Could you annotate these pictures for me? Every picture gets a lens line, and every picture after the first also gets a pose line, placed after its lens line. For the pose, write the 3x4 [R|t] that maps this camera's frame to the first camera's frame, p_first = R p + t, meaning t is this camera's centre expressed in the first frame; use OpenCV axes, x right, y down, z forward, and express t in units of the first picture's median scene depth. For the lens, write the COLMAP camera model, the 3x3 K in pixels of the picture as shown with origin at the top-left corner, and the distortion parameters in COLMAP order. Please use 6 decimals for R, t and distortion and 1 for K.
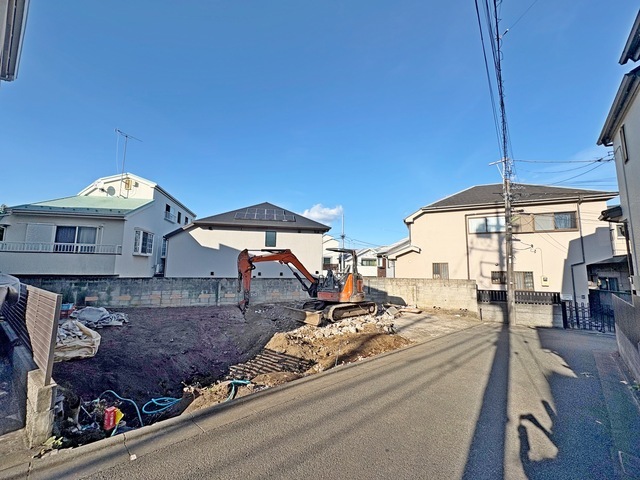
lens RADIAL K [[255.7, 0, 320.0], [0, 255.7, 240.0], [0, 0, 1]] dist [0.001136, 0.000123]
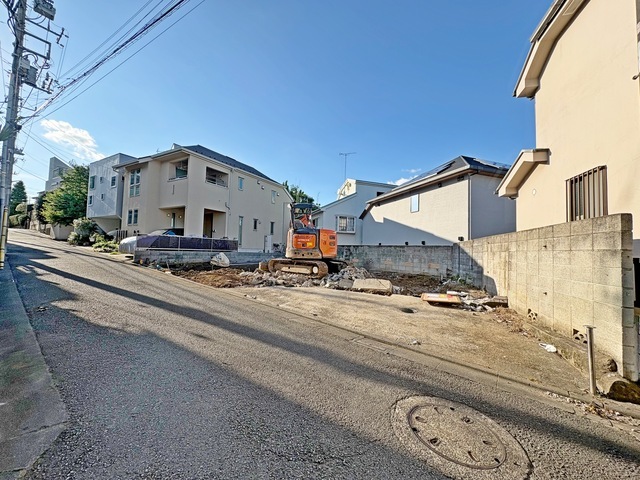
lens RADIAL K [[255.7, 0, 320.0], [0, 255.7, 240.0], [0, 0, 1]] dist [0.001136, 0.000123]
pose [[0.130403, -0.053309, -0.990027, 0.727343], [0.089587, 0.995102, -0.041782, 0.150703], [0.987405, -0.083245, 0.134540, 0.655979]]
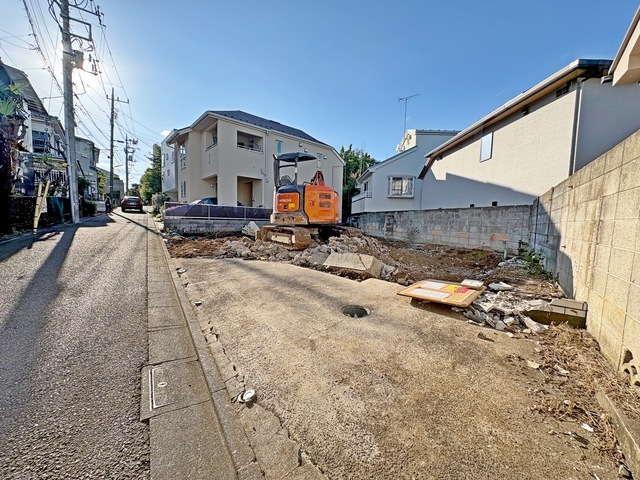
lens RADIAL K [[255.7, 0, 320.0], [0, 255.7, 240.0], [0, 0, 1]] dist [0.001136, 0.000123]
pose [[-0.195932, 0.054335, -0.979111, 0.568810], [0.091499, 0.995121, 0.036913, 0.182612], [0.976339, -0.082355, -0.199948, 0.850764]]
